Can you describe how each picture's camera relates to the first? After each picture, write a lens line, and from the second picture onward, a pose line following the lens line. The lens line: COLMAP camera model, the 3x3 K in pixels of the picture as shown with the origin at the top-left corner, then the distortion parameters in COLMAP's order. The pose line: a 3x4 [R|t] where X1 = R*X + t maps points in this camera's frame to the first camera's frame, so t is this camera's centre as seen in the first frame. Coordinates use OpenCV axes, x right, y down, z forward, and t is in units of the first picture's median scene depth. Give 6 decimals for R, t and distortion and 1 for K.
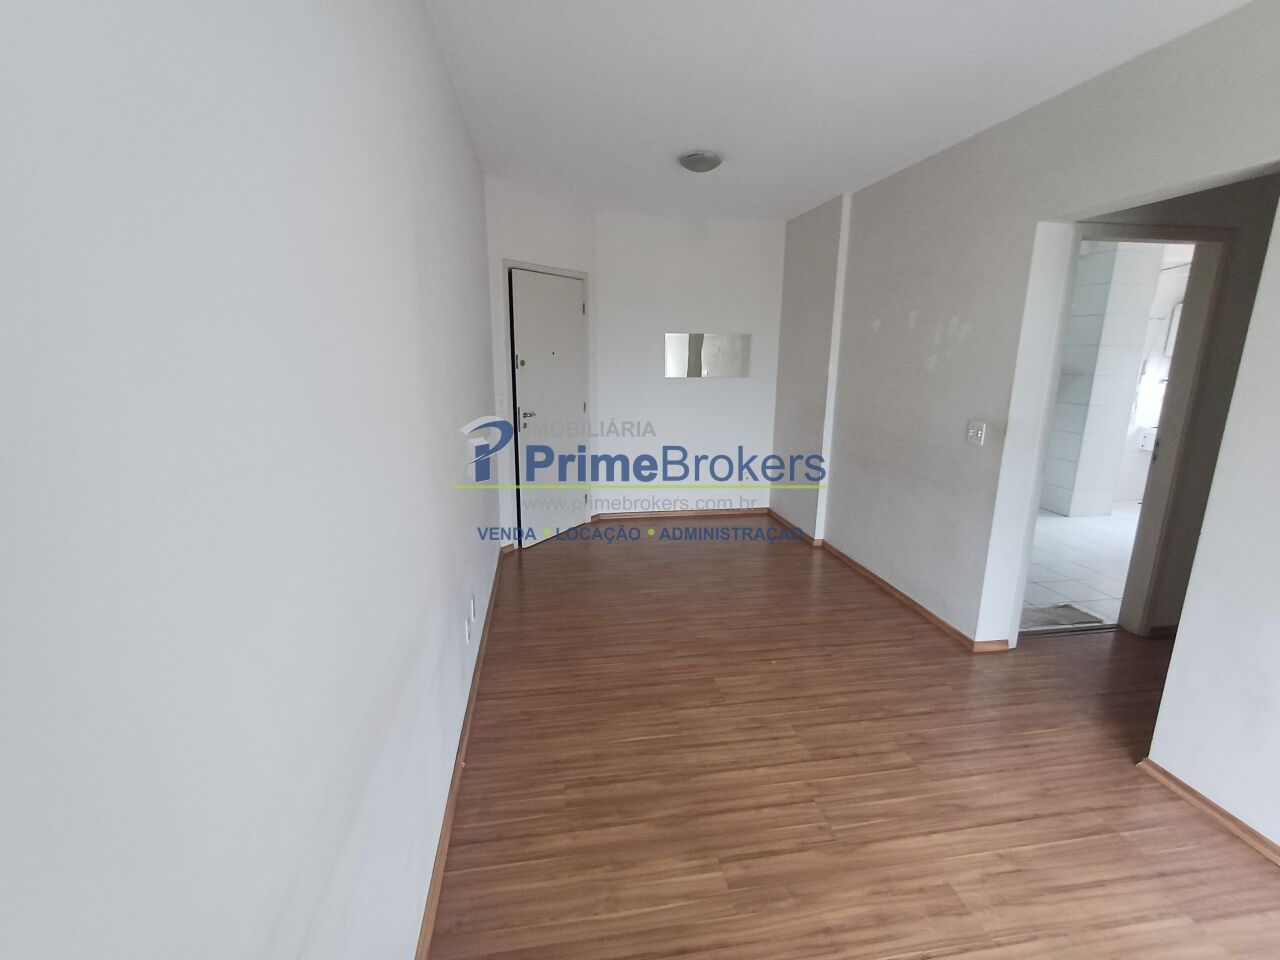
lens RADIAL K [[583.6, 0, 635.0], [0, 583.6, 474.6], [0, 0, 1]] dist [-0.009663, 0.000377]
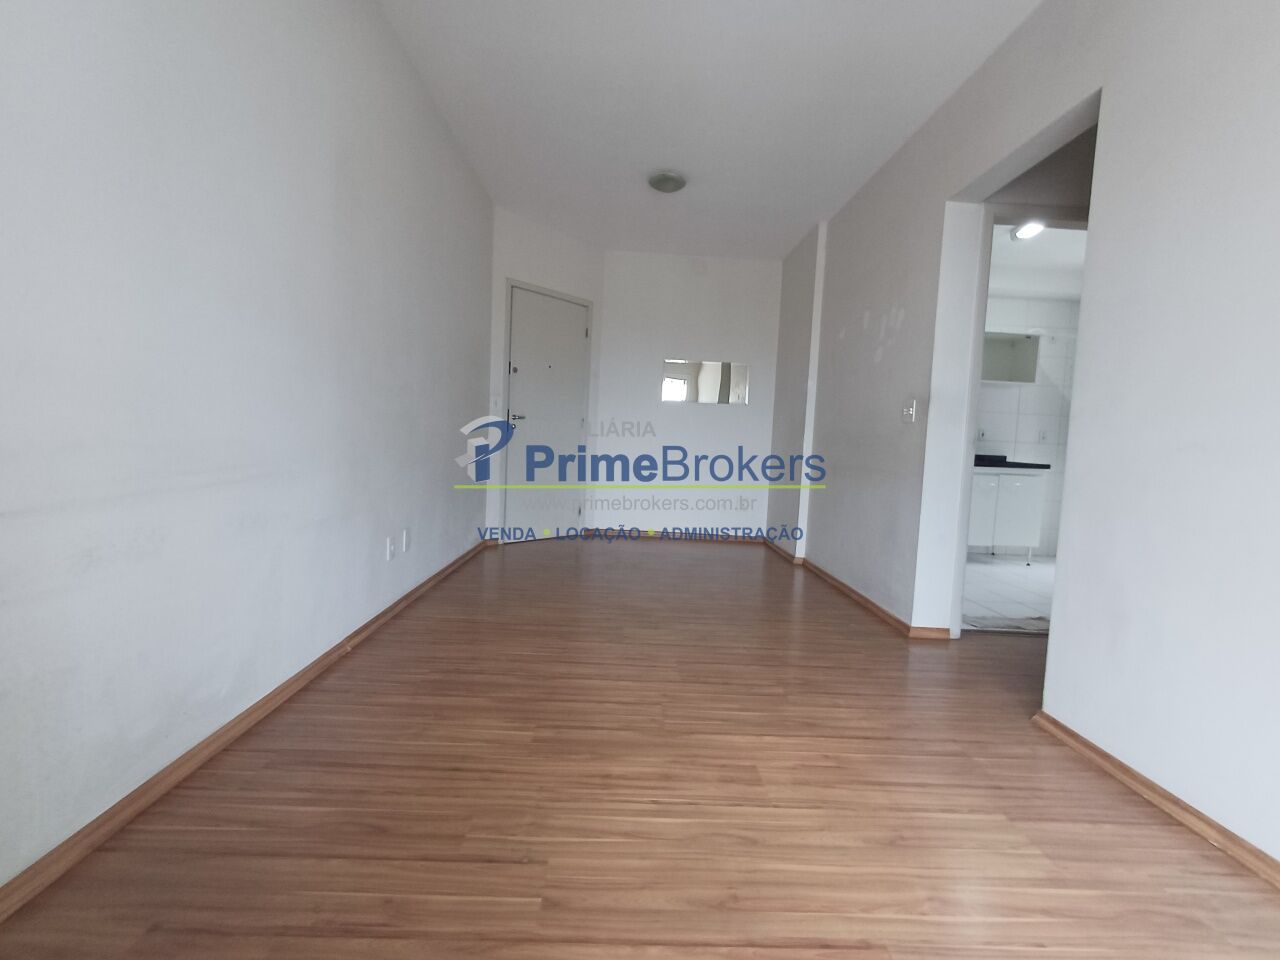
lens RADIAL K [[583.6, 0, 634.9], [0, 583.6, 478.1], [0, 0, 1]] dist [-0.009663, 0.000377]
pose [[0.990351, 0.048198, -0.129929, 0.246395], [-0.066979, 0.987264, -0.144304, 0.213553], [0.121319, 0.151615, 0.980966, -0.028054]]
